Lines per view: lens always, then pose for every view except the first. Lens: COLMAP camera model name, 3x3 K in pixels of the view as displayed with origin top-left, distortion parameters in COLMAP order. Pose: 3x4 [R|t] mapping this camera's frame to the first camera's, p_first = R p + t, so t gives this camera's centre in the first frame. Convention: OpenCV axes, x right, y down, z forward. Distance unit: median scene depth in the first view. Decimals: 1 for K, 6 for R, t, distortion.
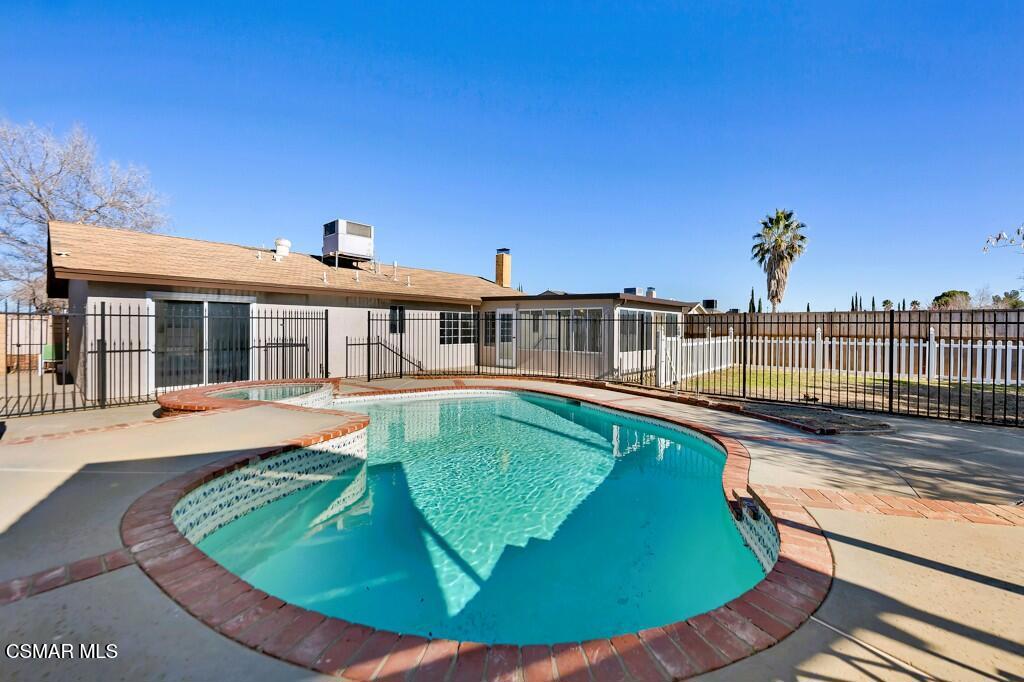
lens RADIAL K [[409.5, 0, 516.2], [0, 409.5, 329.4], [0, 0, 1]] dist [-0.000392, -0.006061]
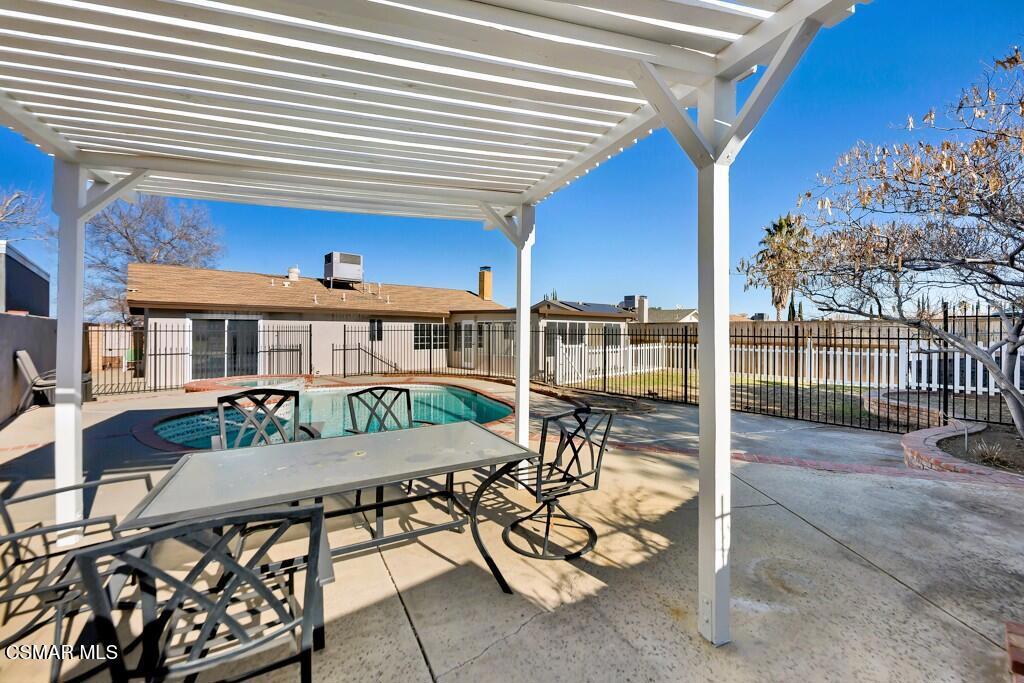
lens RADIAL K [[409.5, 0, 516.2], [0, 409.5, 329.9], [0, 0, 1]] dist [-0.000392, -0.006061]
pose [[0.993348, -0.002714, -0.115120, 0.291551], [0.001732, 0.999961, -0.008623, -0.013187], [0.115139, 0.008367, 0.993314, -0.212764]]
